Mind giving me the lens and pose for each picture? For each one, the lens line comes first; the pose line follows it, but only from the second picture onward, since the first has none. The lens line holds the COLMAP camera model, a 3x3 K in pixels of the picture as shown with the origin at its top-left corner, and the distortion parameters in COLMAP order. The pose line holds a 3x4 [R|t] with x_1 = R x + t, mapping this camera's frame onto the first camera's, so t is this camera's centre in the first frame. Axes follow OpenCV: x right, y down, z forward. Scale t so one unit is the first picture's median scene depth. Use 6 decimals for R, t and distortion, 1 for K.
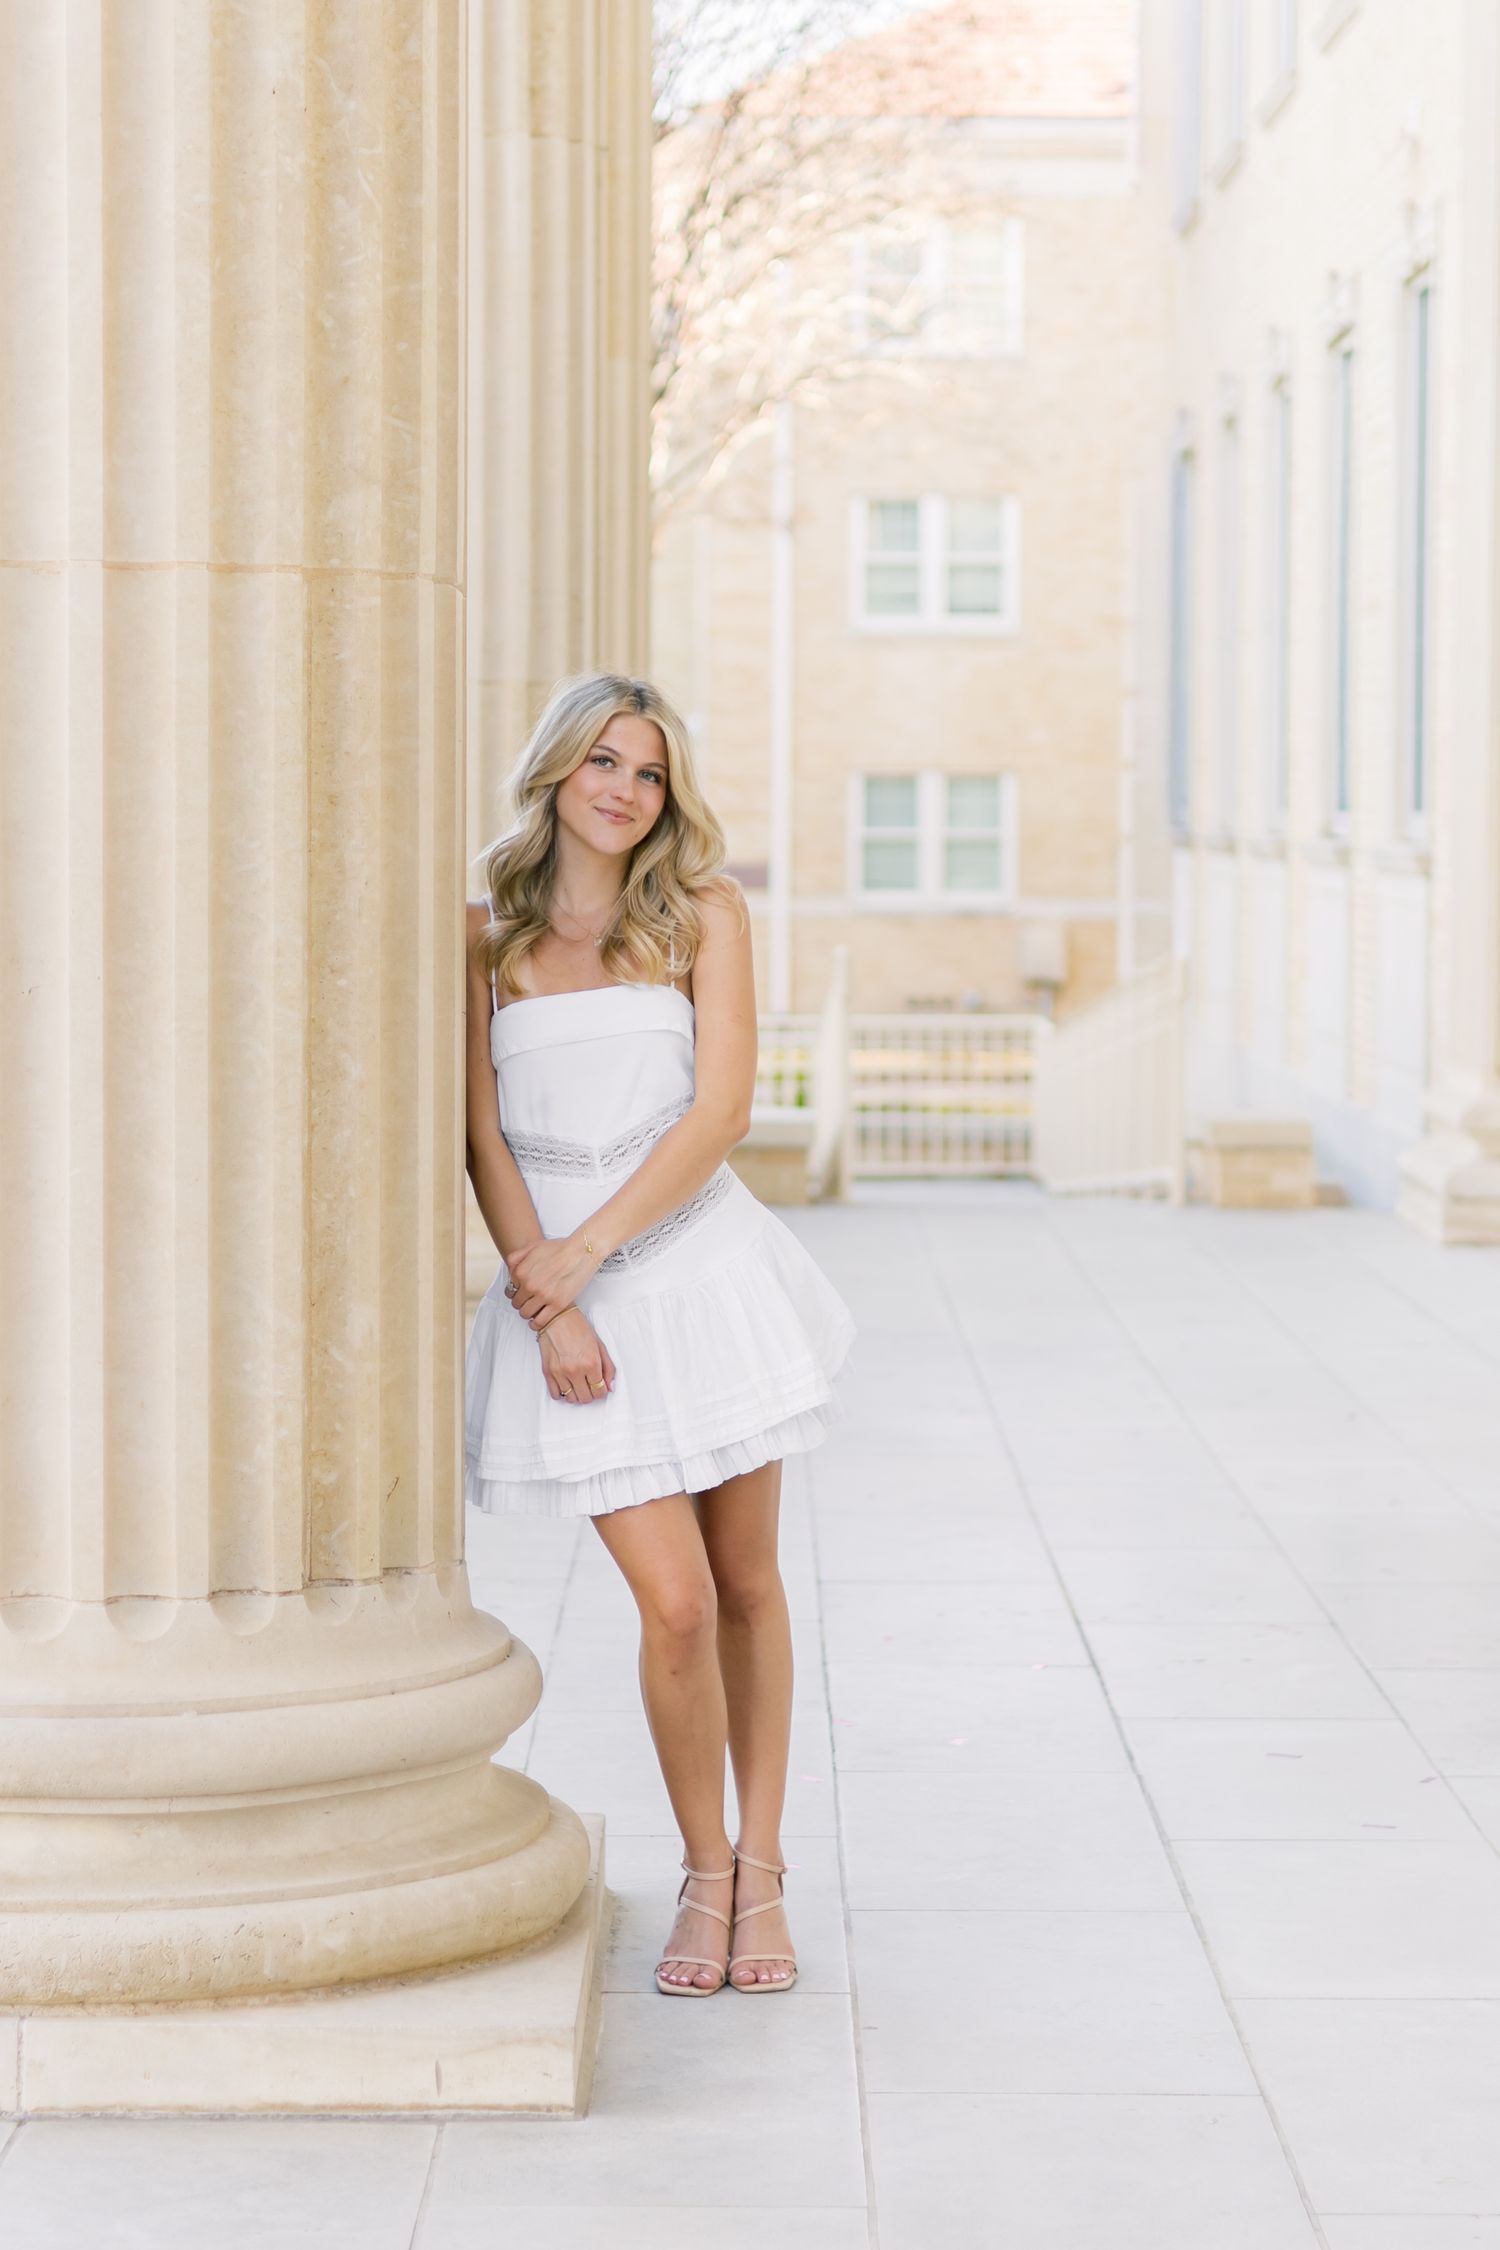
lens RADIAL K [[5423.7, 0, 750.0], [0, 5423.7, 1125.0], [0, 0, 1]] dist [-0.037257, 1.201878]
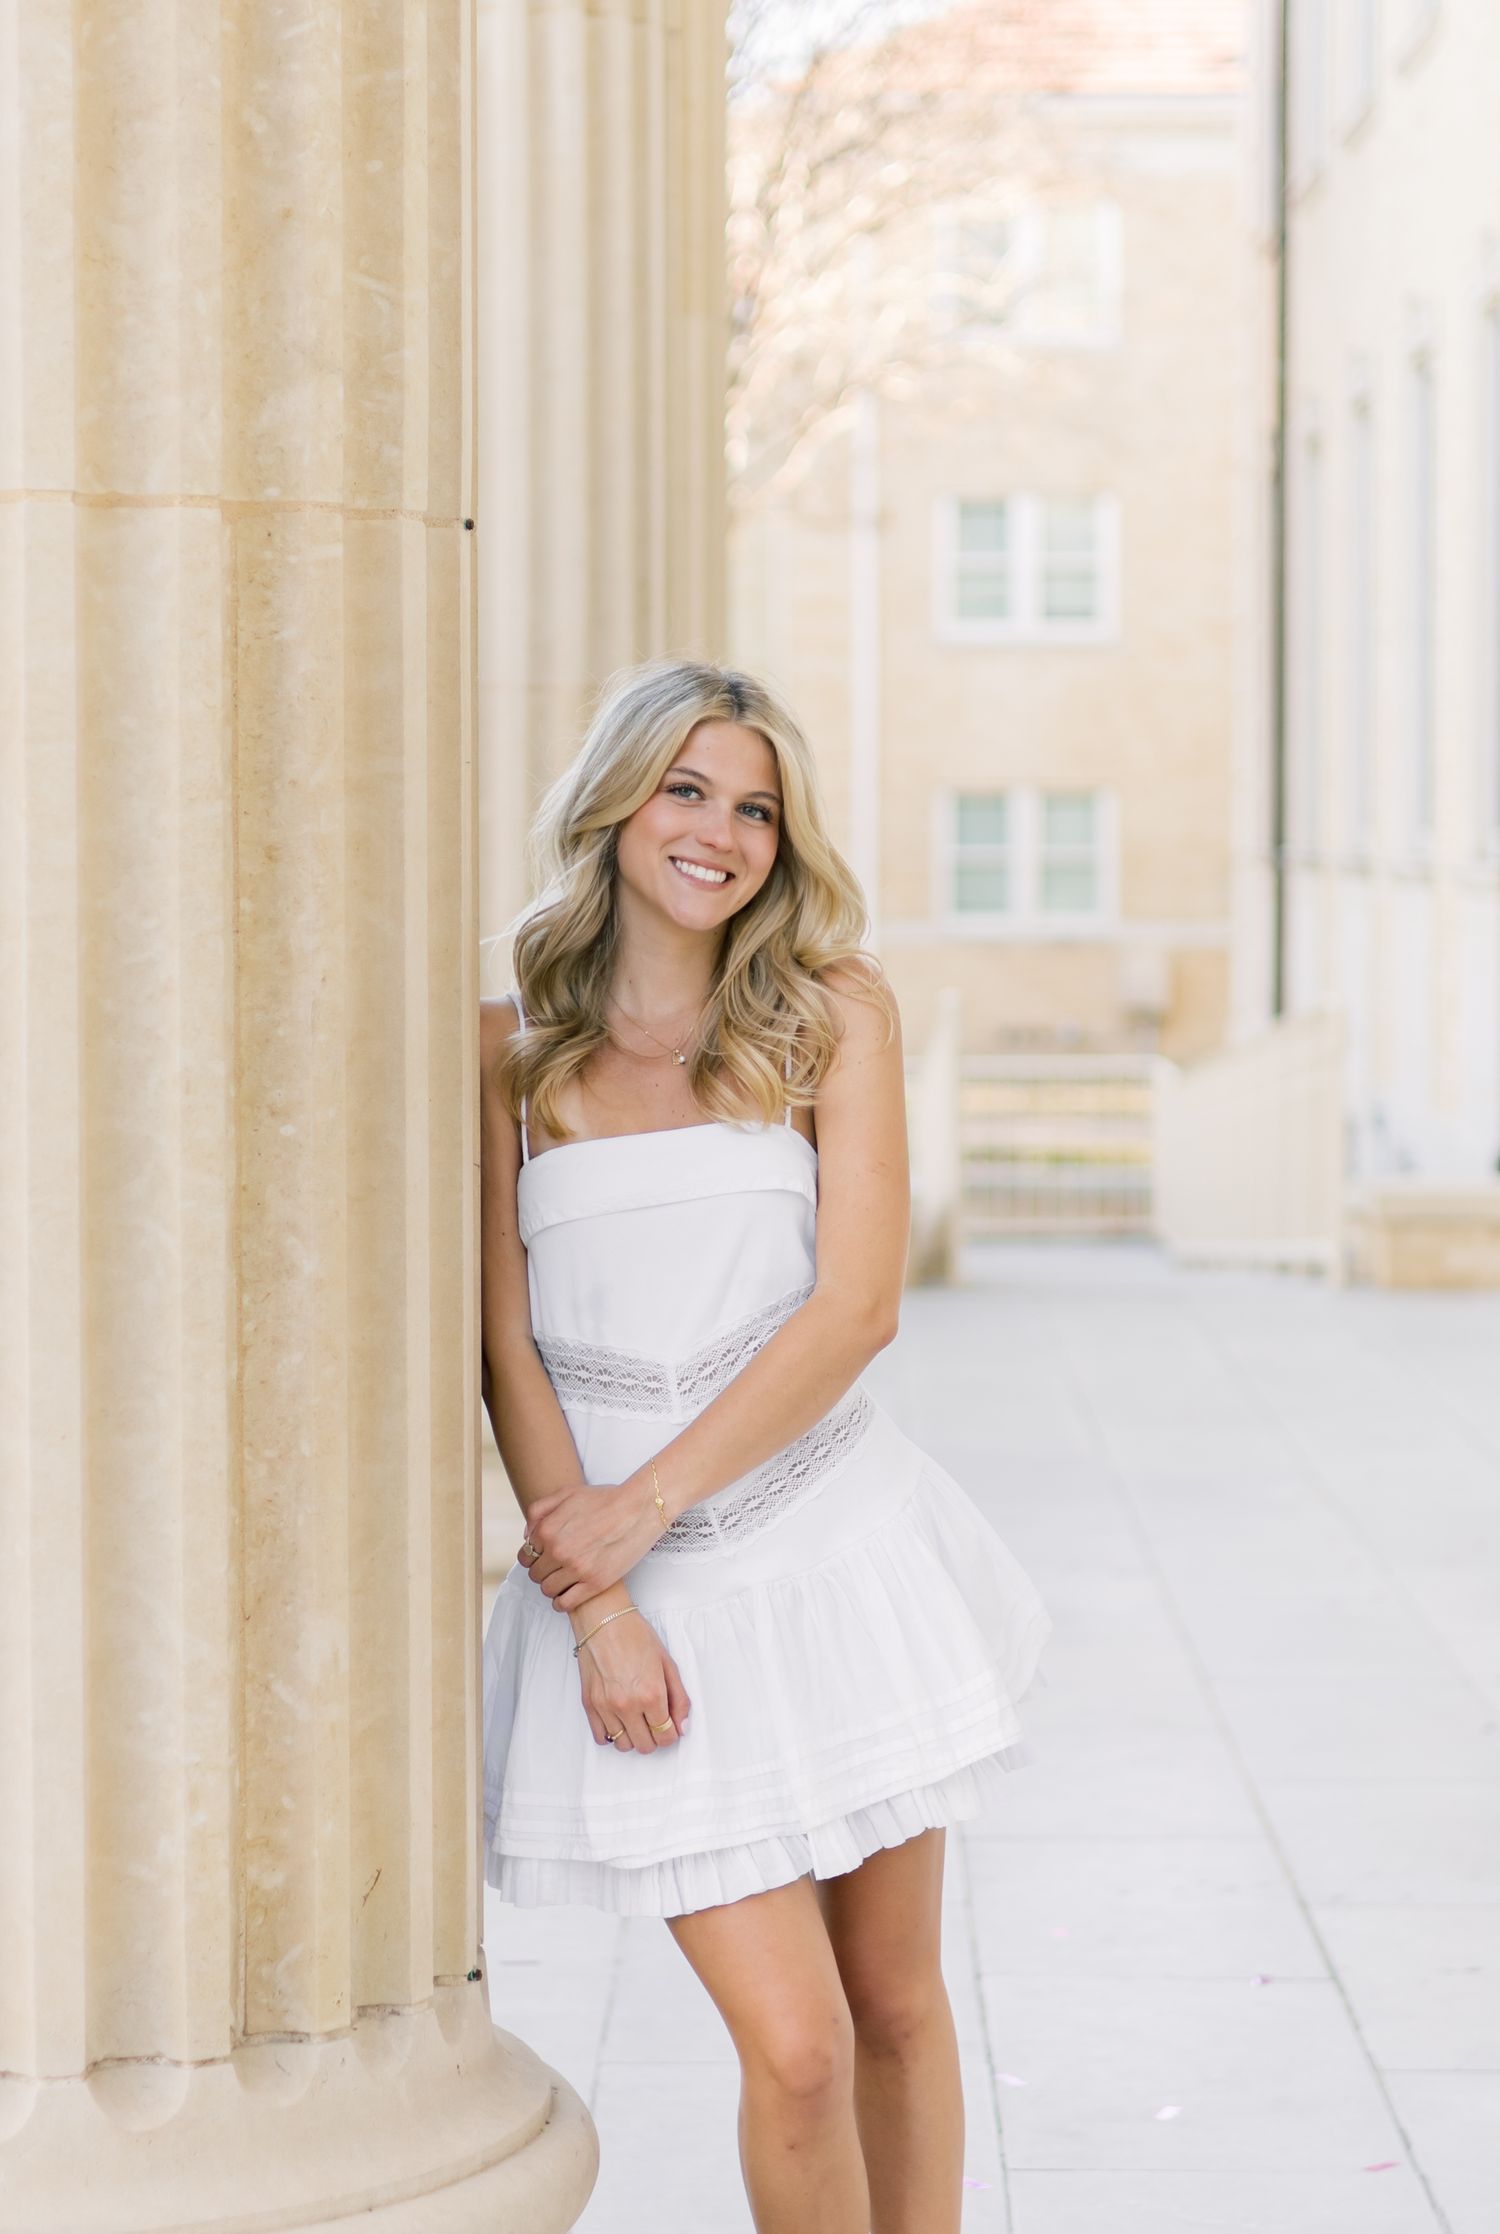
lens RADIAL K [[5737.6, 0, 750.0], [0, 5737.6, 1117.0], [0, 0, 1]] dist [0.008997, -0.042835]
pose [[0.999883, -0.005476, -0.014305, -0.009008], [0.005360, 0.999952, -0.008165, -0.021719], [0.014349, 0.008087, 0.999864, 0.301029]]
